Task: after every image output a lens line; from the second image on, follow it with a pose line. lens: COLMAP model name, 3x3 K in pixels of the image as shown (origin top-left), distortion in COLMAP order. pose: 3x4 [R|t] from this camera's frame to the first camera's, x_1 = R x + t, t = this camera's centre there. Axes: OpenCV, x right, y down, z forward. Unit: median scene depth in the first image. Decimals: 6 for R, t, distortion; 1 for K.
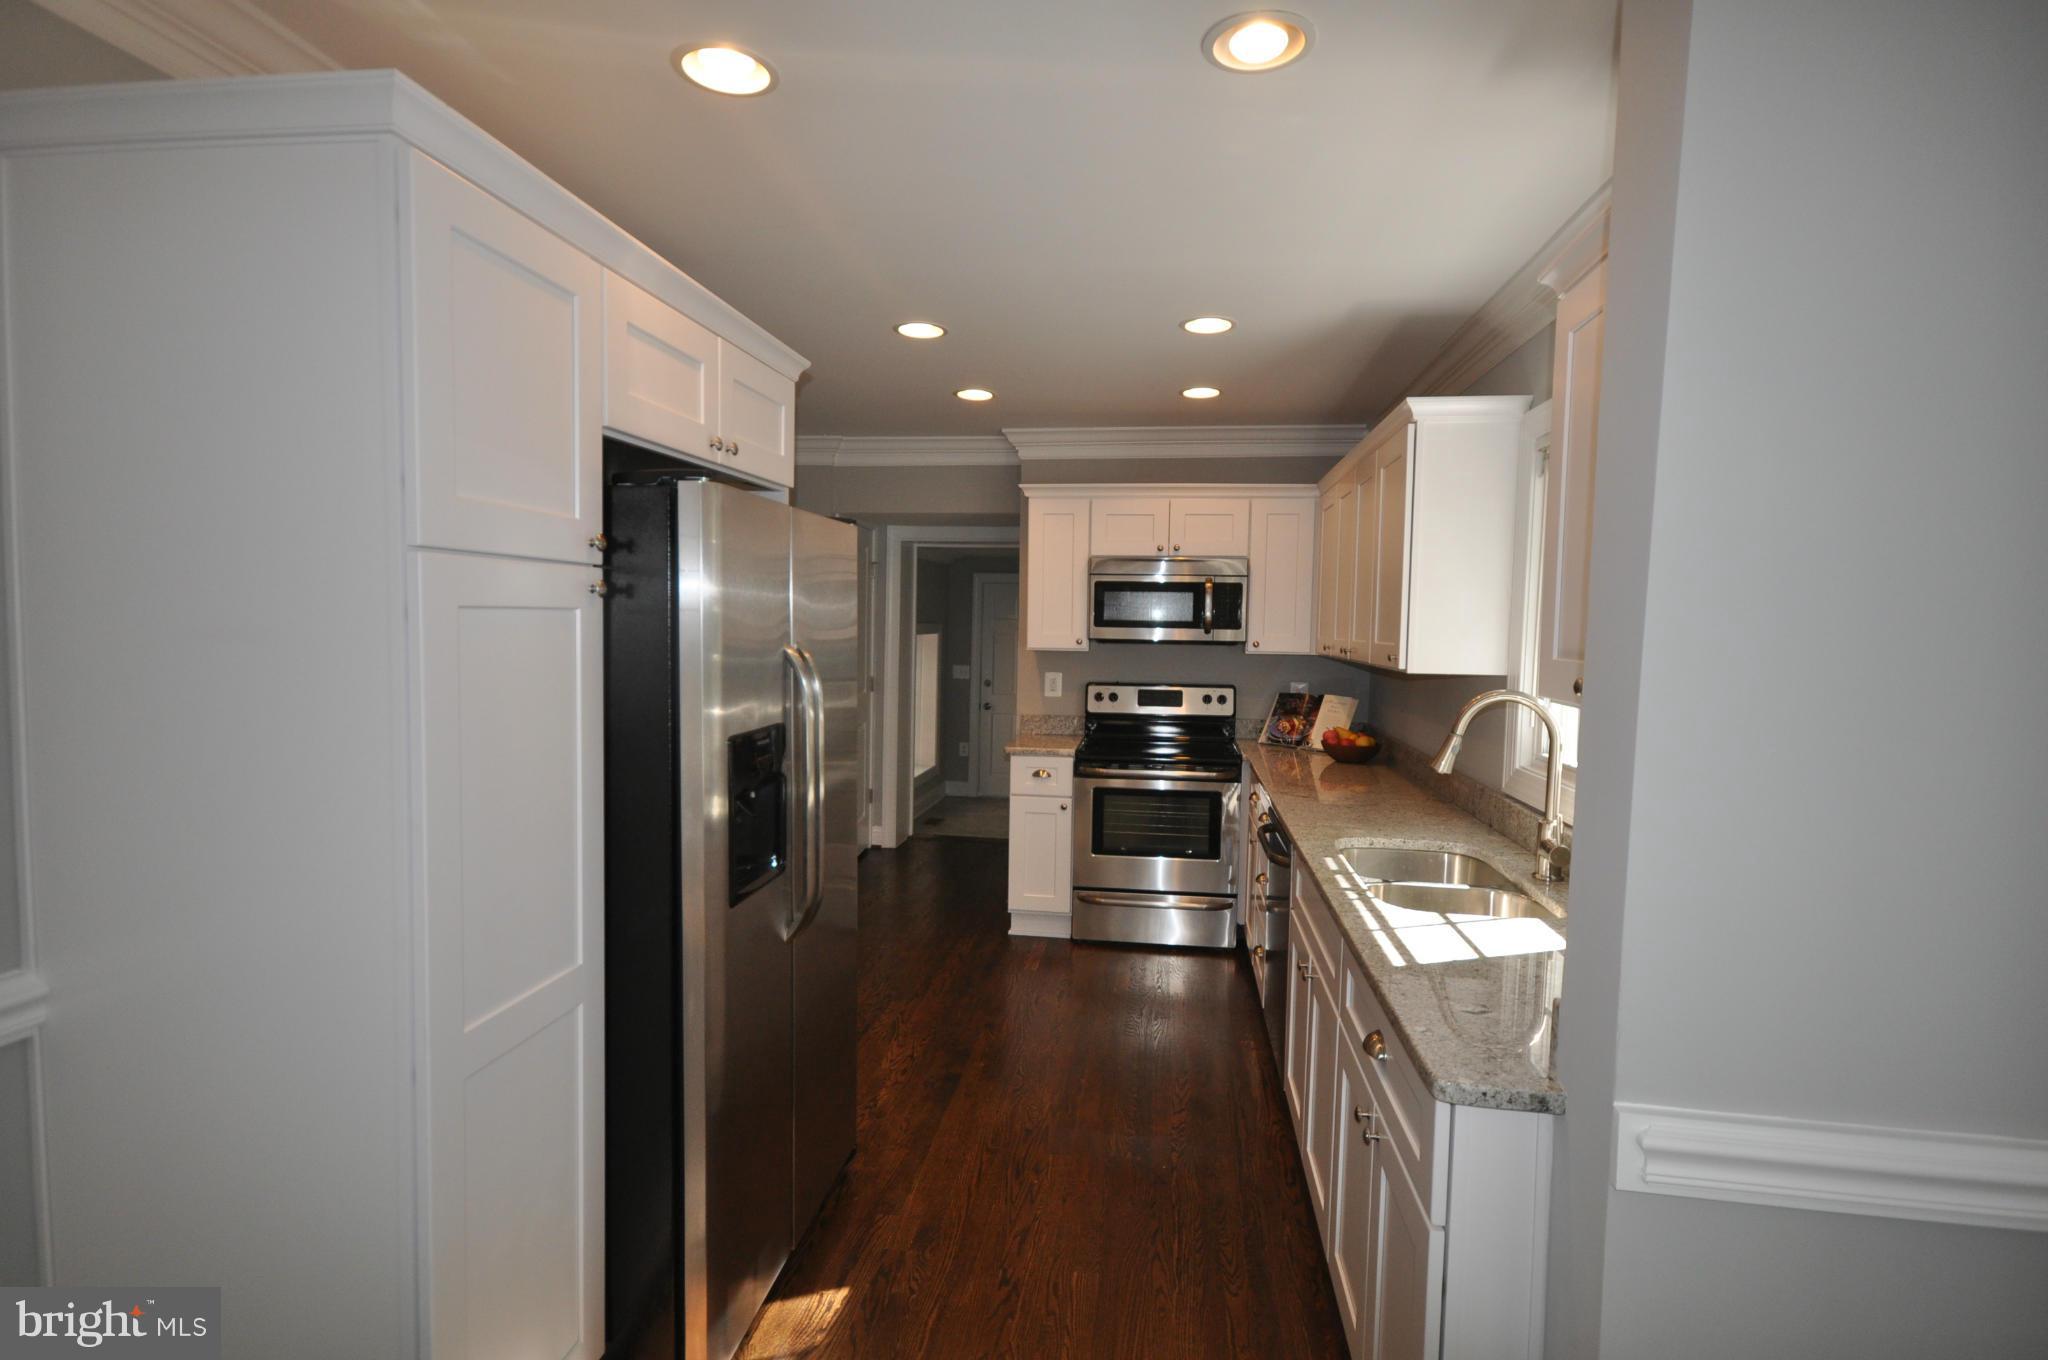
lens RADIAL K [[935.9, 0, 1024.0], [0, 935.9, 680.0], [0, 0, 1]] dist [-0.000656, -0.000201]
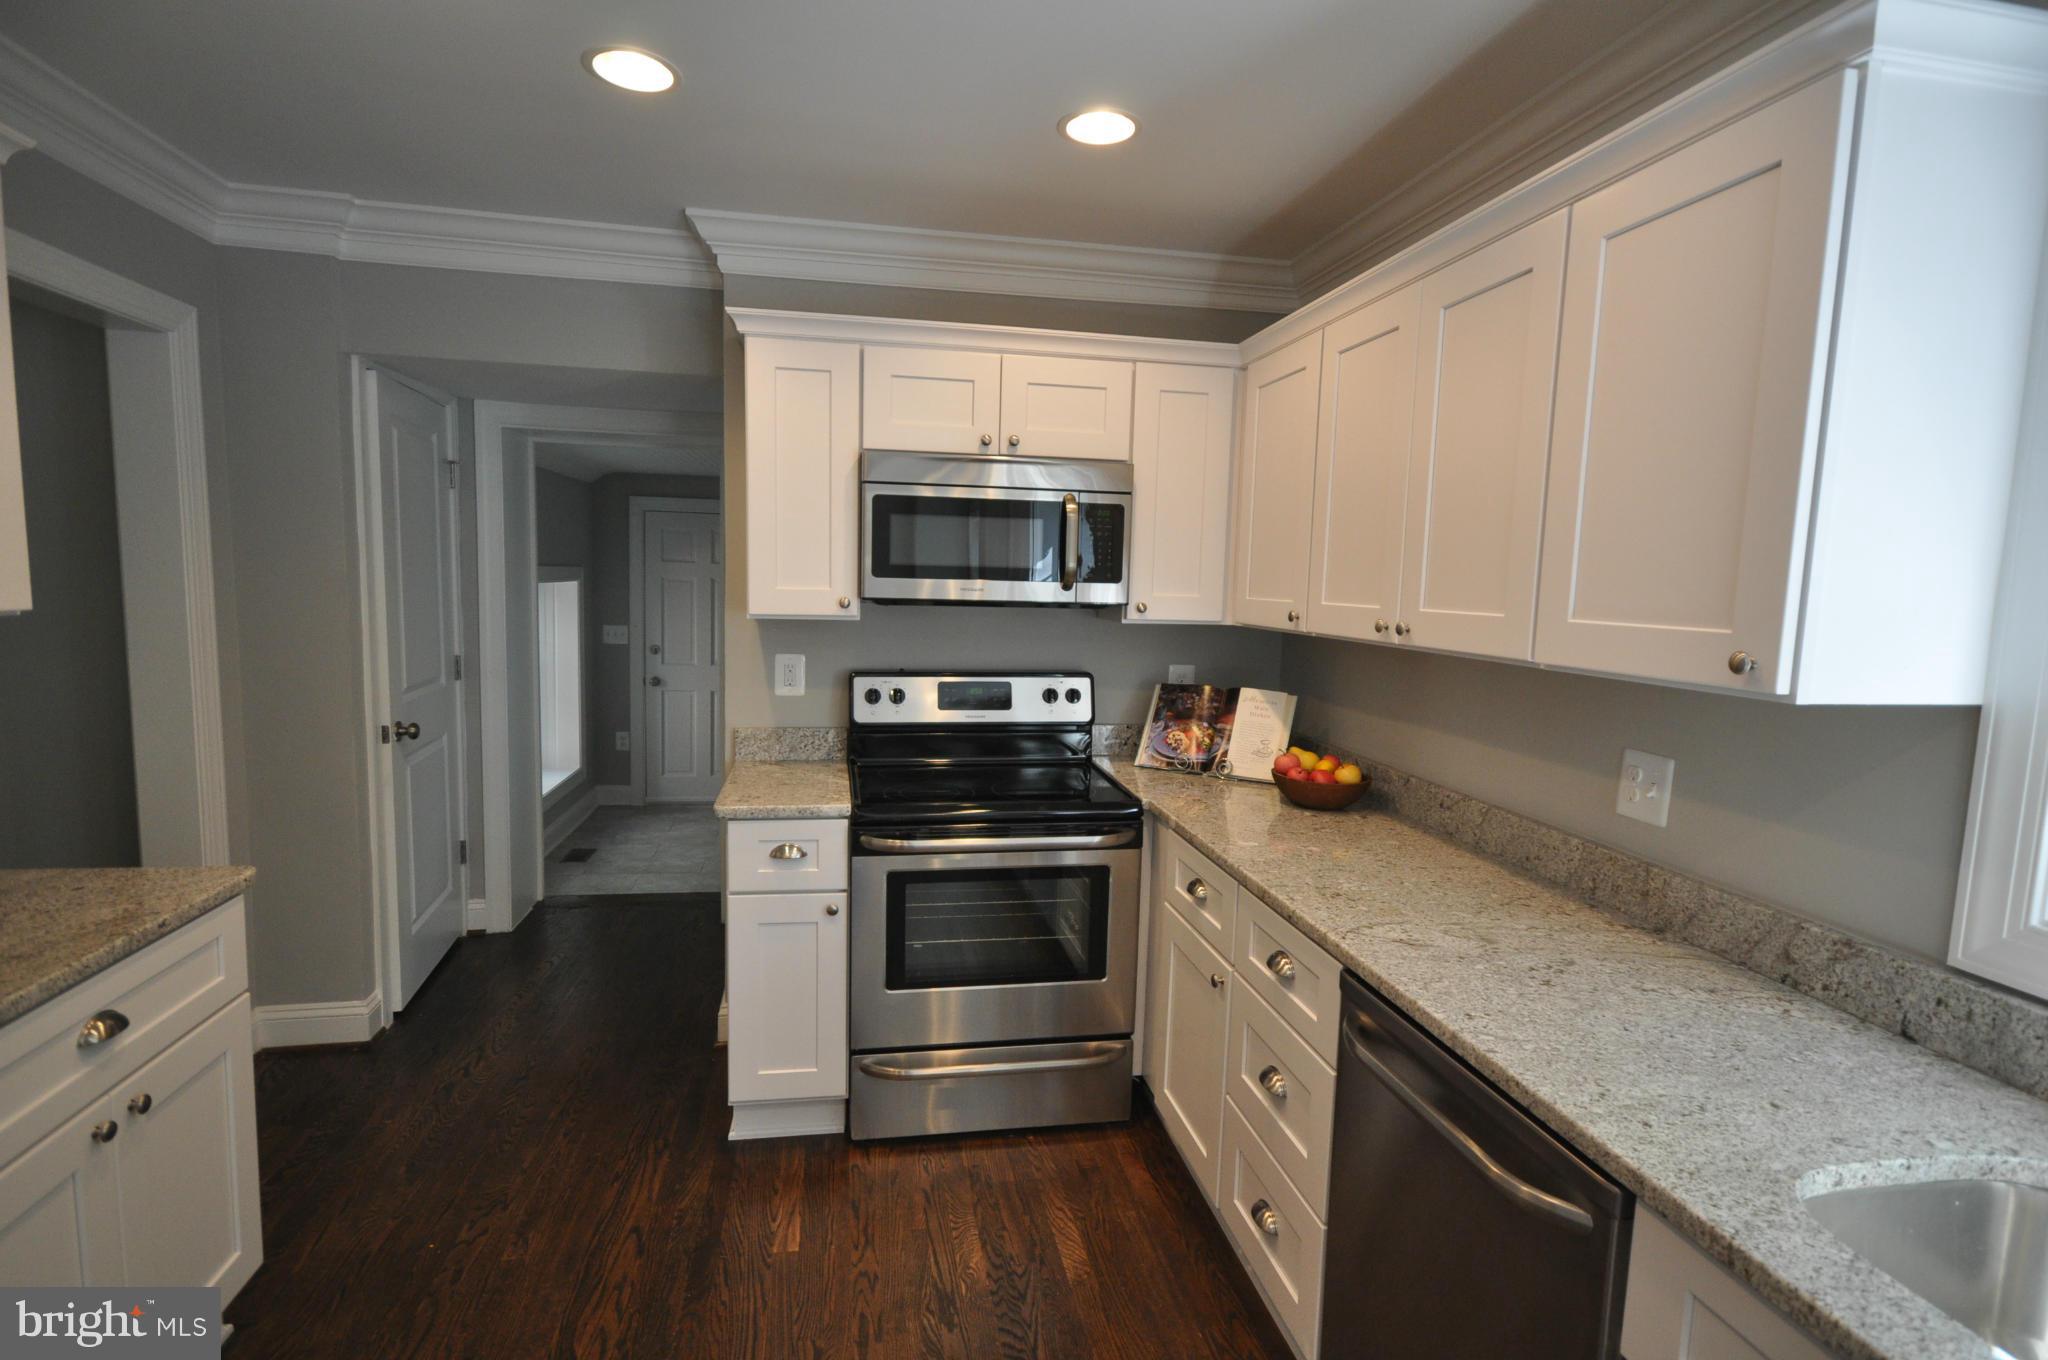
lens RADIAL K [[1008.7, 0, 1024.0], [0, 1008.7, 680.0], [0, 0, 1]] dist [0.002470, 0.000370]
pose [[0.949588, -0.025694, 0.312447, -0.029326], [0.010090, 0.998624, 0.051456, -0.025303], [-0.313340, -0.045709, 0.948540, 0.391391]]
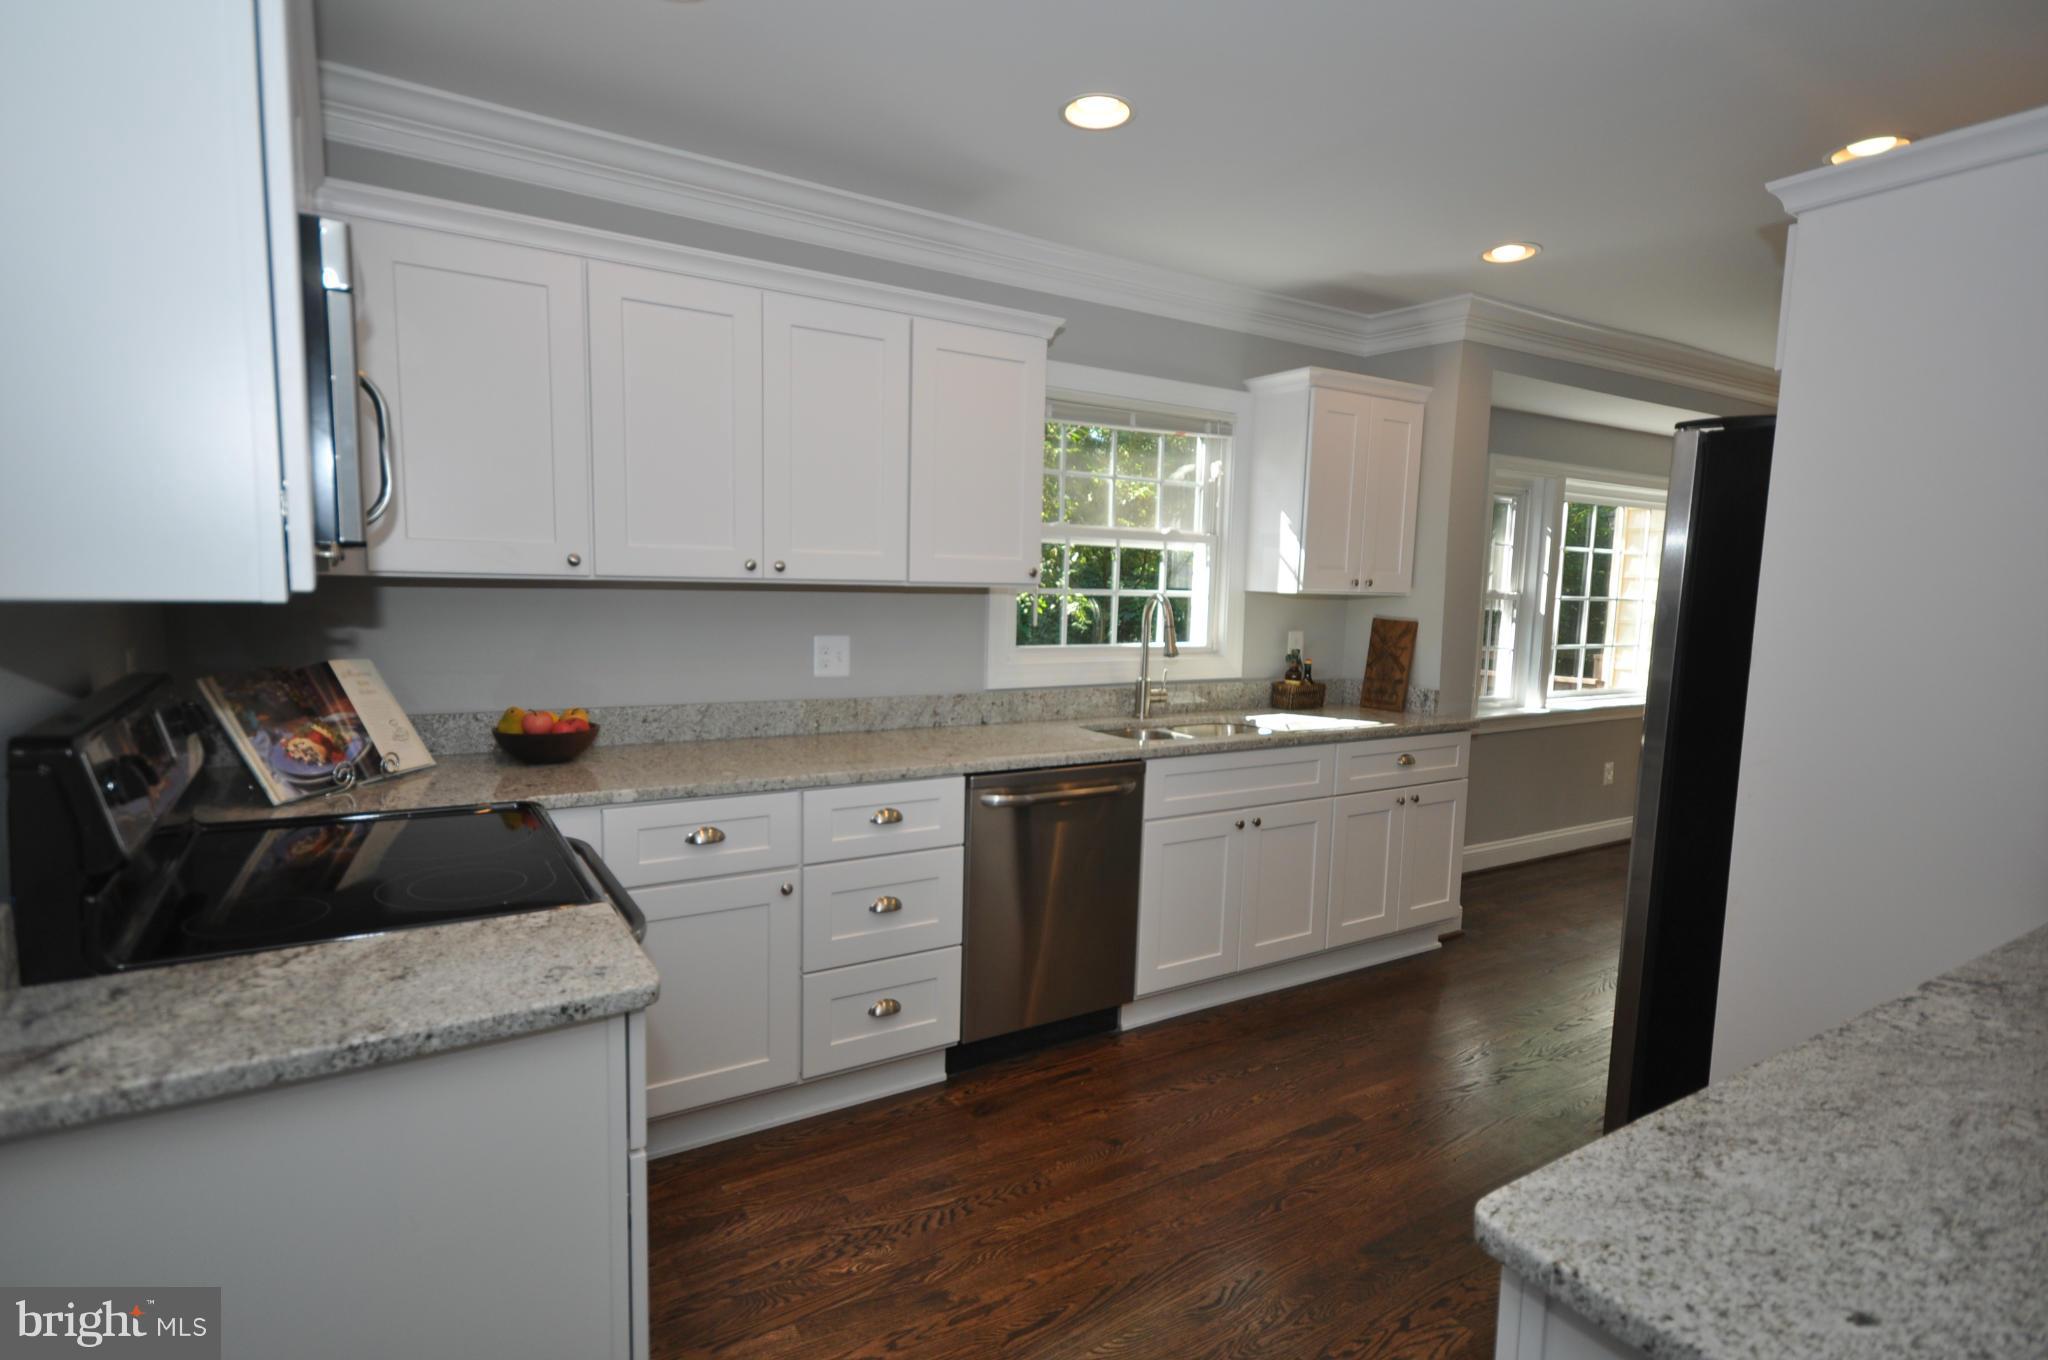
lens RADIAL K [[1008.7, 0, 1024.0], [0, 1008.7, 680.0], [0, 0, 1]] dist [0.002470, 0.000370]
pose [[-0.640306, -0.117467, 0.759085, -0.265236], [0.008259, 0.987127, 0.159722, -0.050328], [-0.768075, 0.108540, -0.631094, 1.025388]]
